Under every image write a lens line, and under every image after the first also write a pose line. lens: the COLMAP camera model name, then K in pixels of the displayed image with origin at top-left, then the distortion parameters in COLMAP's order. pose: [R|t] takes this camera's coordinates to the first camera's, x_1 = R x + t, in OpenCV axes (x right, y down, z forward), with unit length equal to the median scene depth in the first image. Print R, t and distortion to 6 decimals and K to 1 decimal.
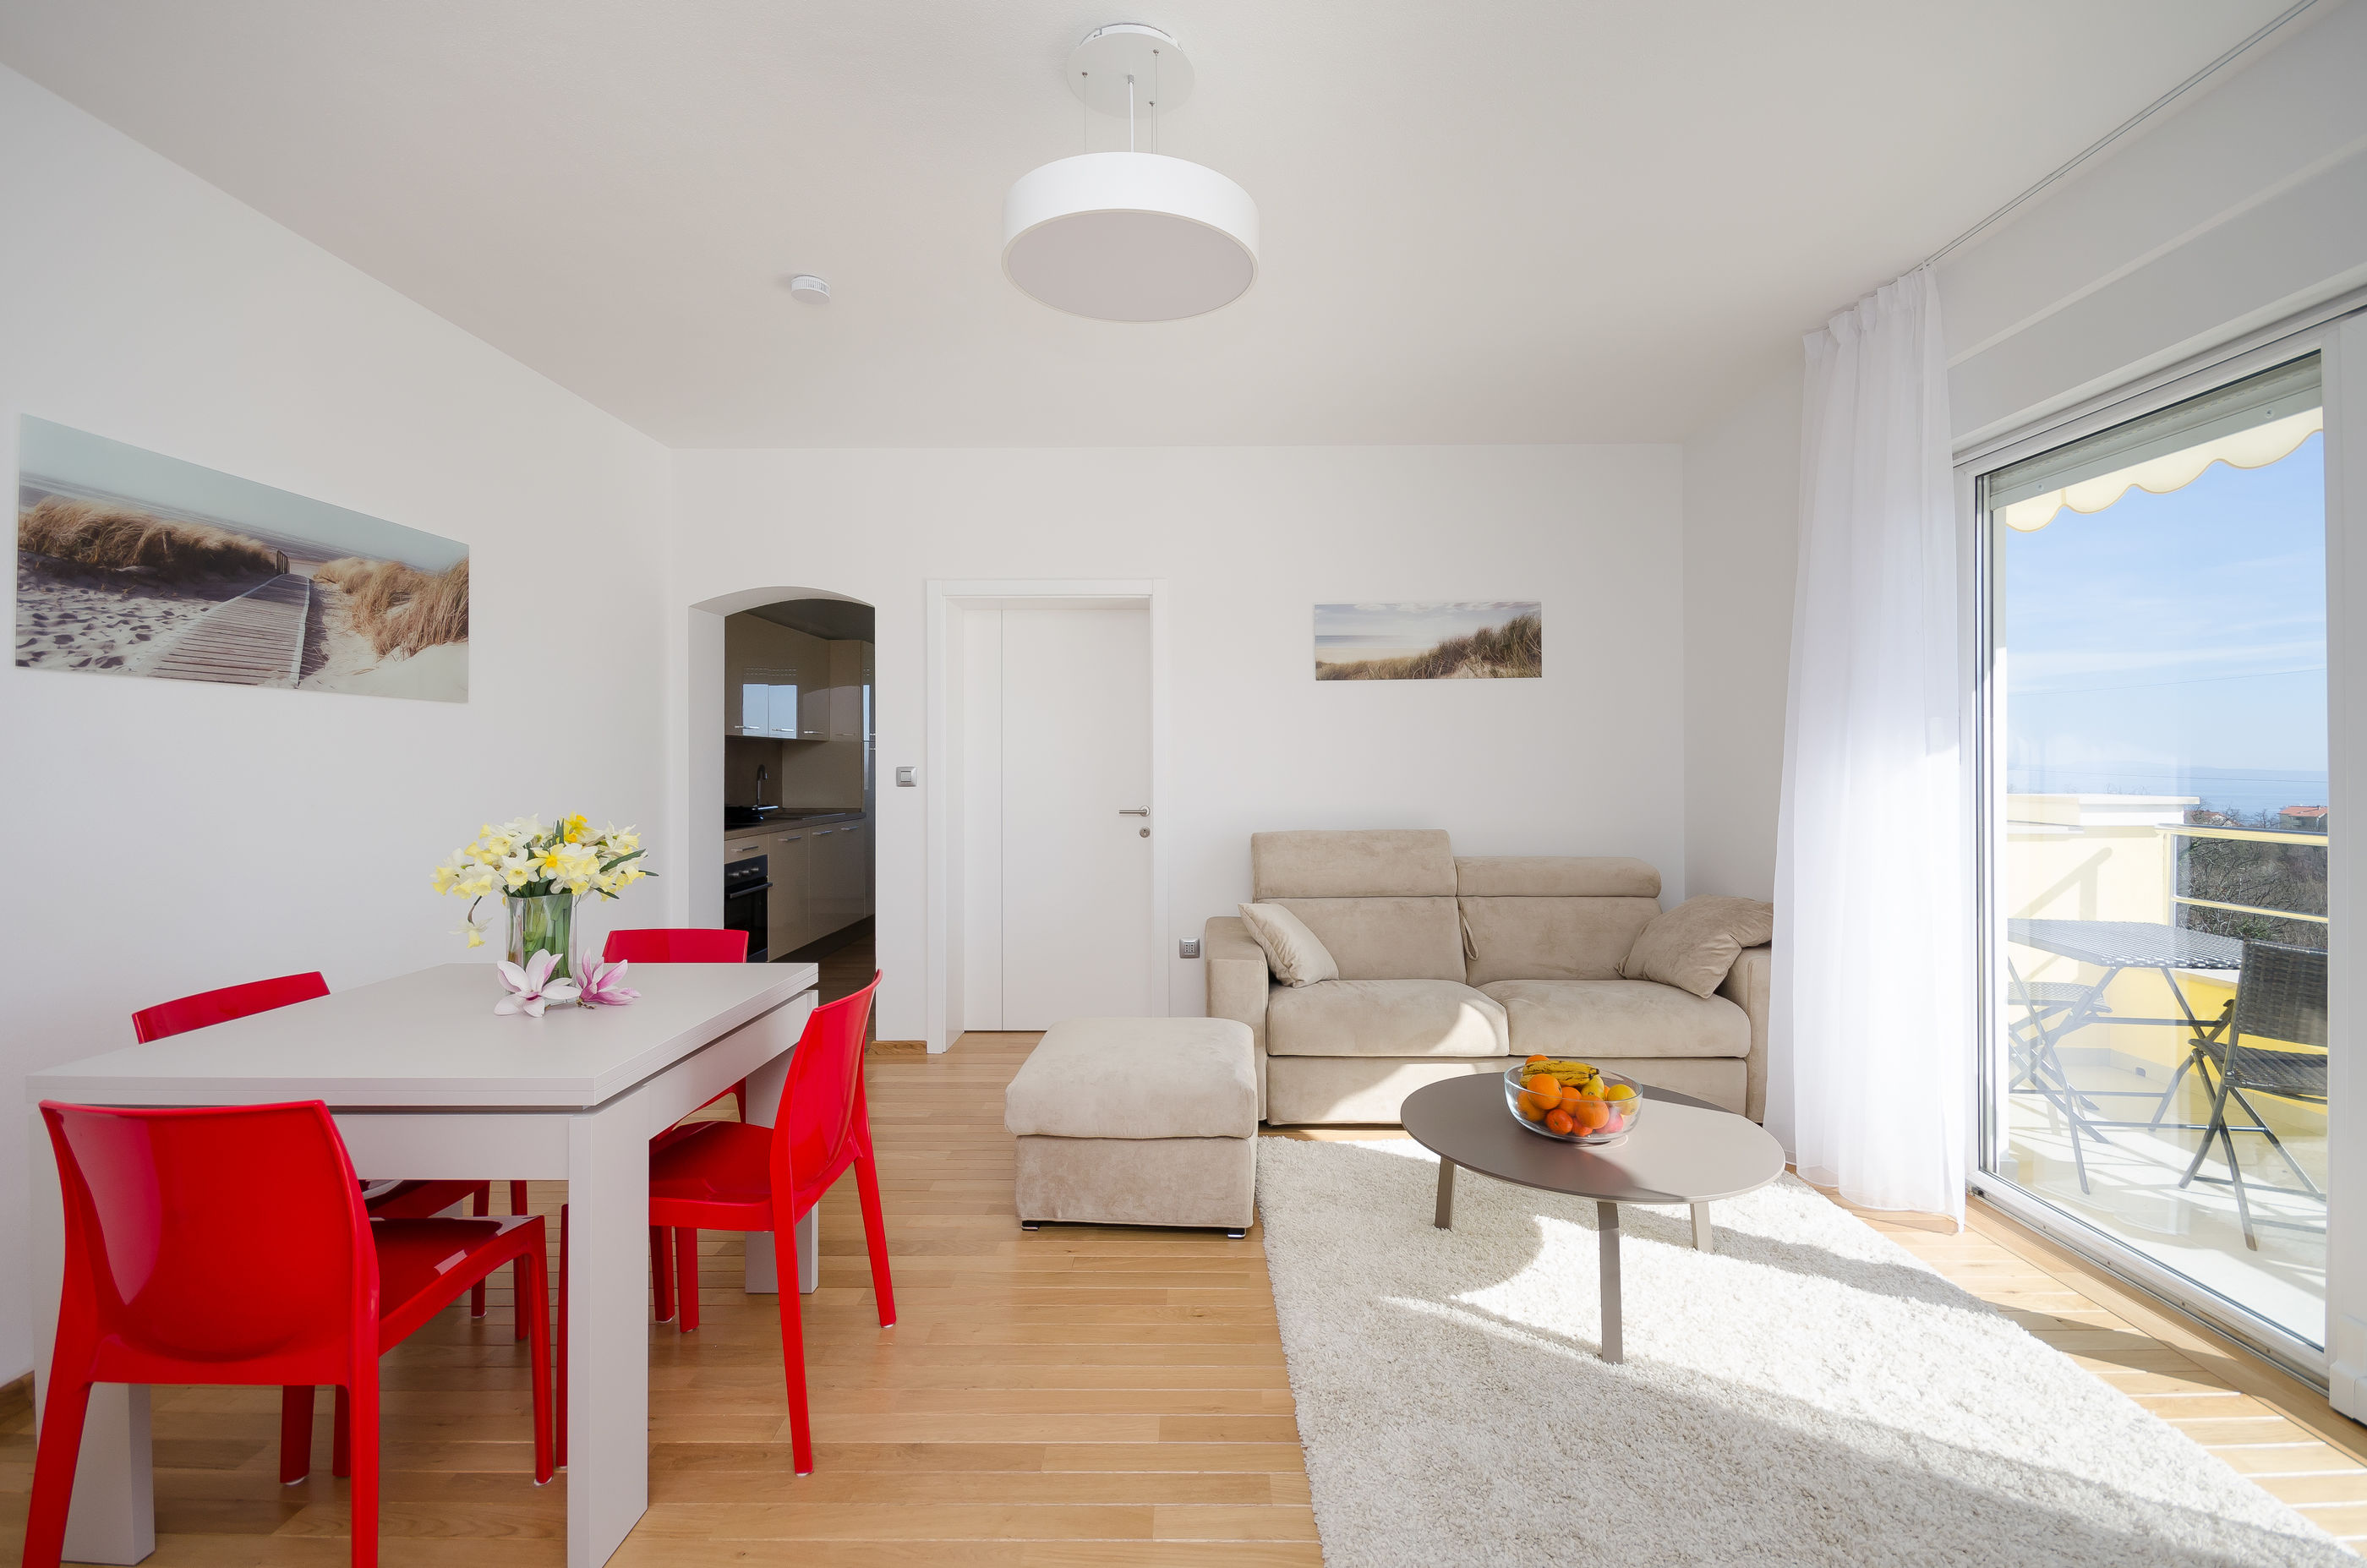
lens RADIAL K [[1057.4, 0, 1215.9], [0, 1057.4, 757.1], [0, 0, 1]] dist [0.015004, -0.012438]
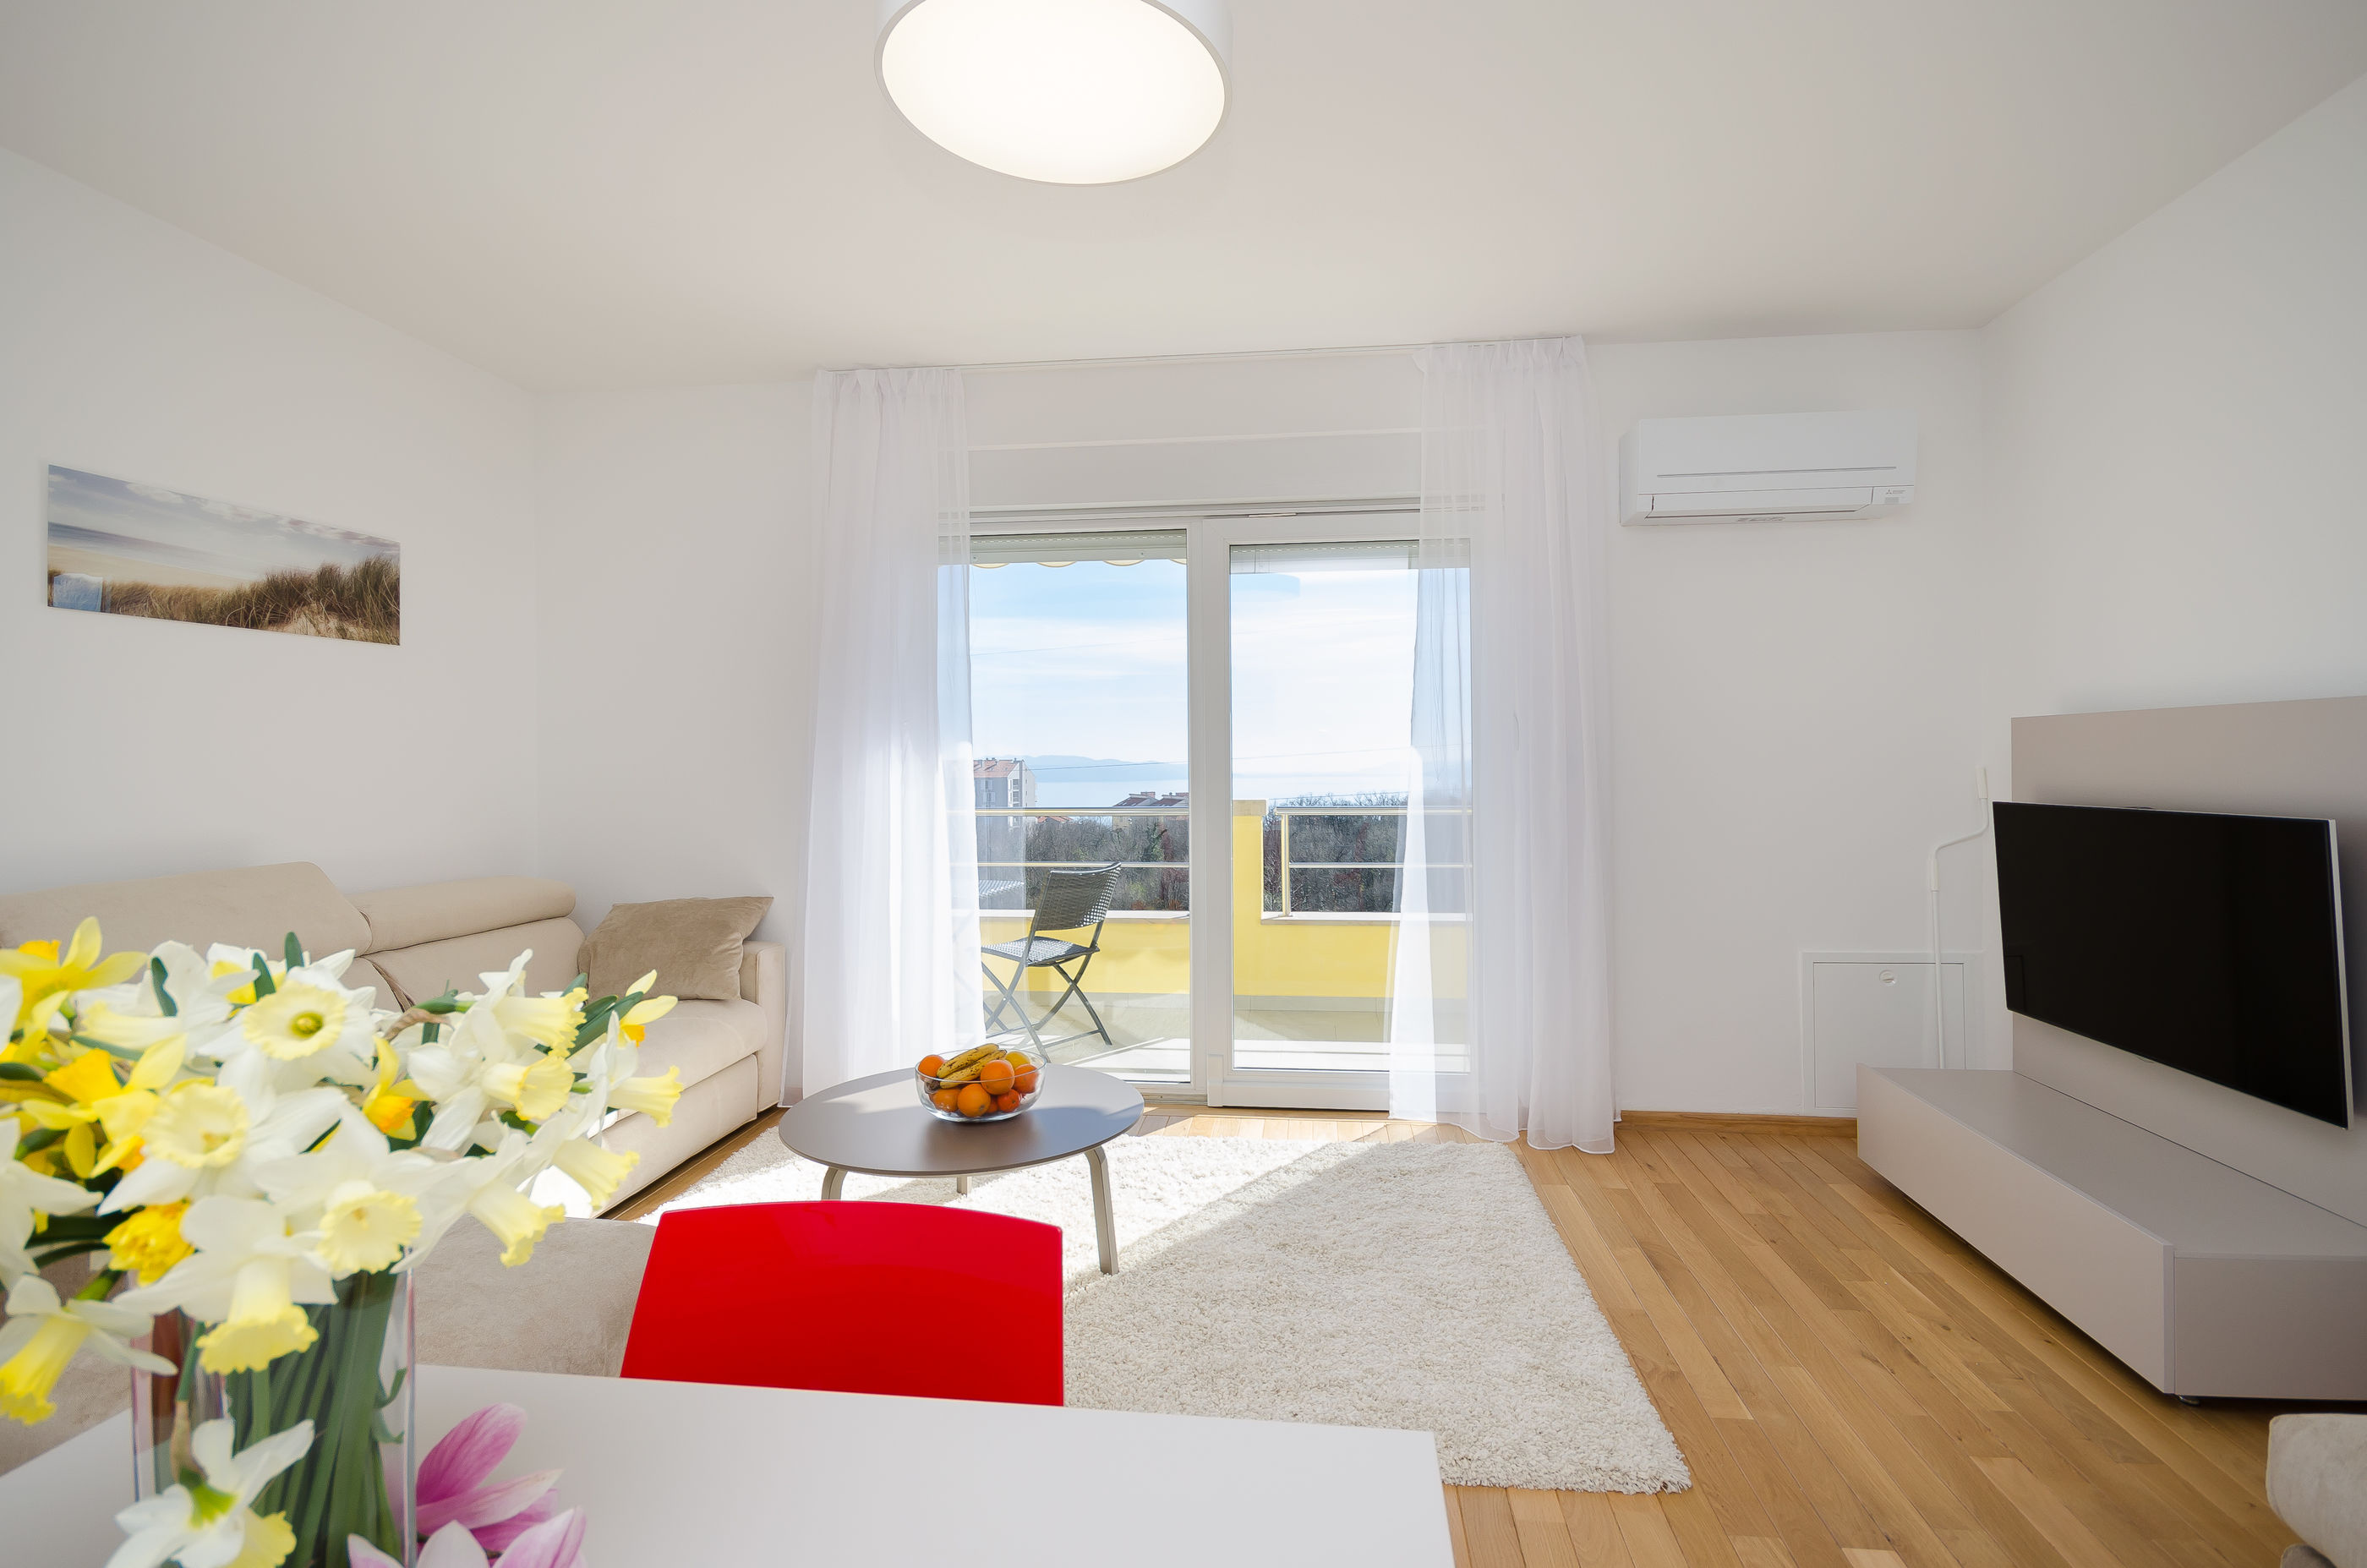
lens RADIAL K [[1071.2, 0, 1238.8], [0, 1071.2, 758.1], [0, 0, 1]] dist [-0.000630, -0.000408]
pose [[0.087462, 0.005557, 0.996152, -0.620023], [-0.006134, 0.999968, -0.005040, 0.005676], [-0.996149, -0.005670, 0.087493, 0.561564]]
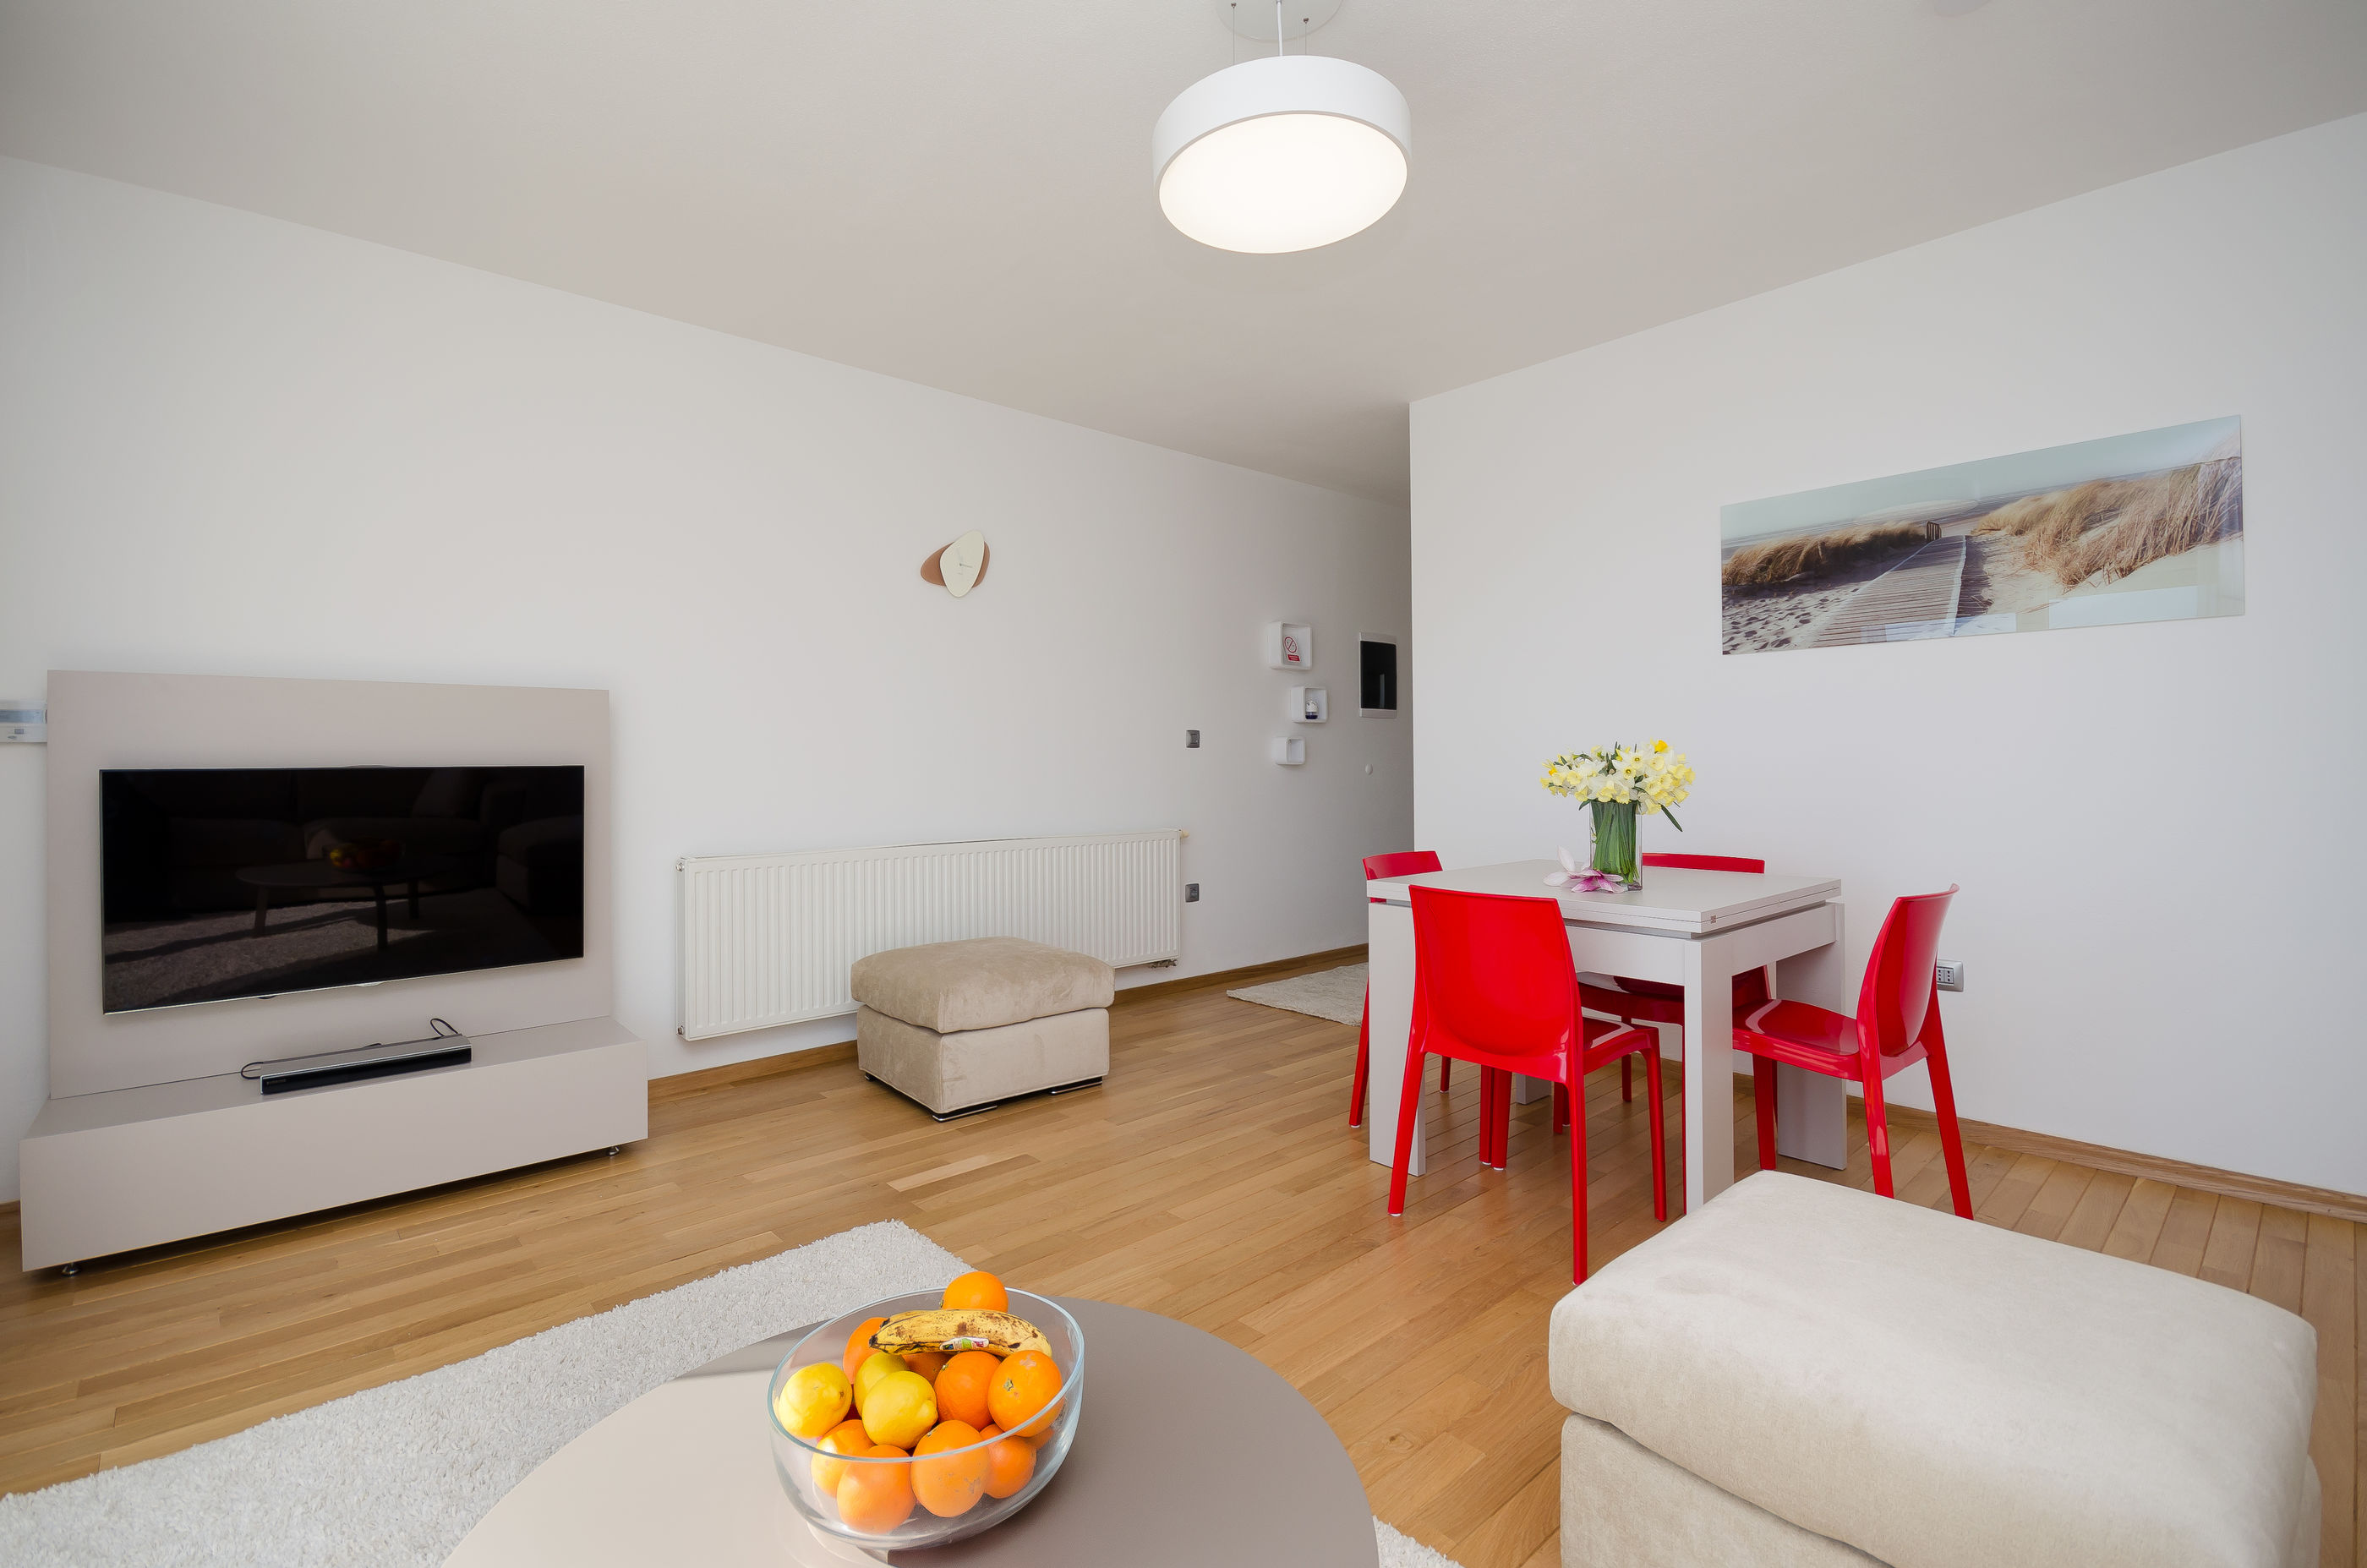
lens RADIAL K [[1060.8, 0, 1188.4], [0, 1060.8, 757.8], [0, 0, 1]] dist [0.011609, -0.008631]
pose [[-0.733247, 0.011670, -0.679863, 0.494773], [0.021208, 0.999759, -0.005712, 0.052887], [0.679632, -0.018607, -0.733317, 1.234218]]
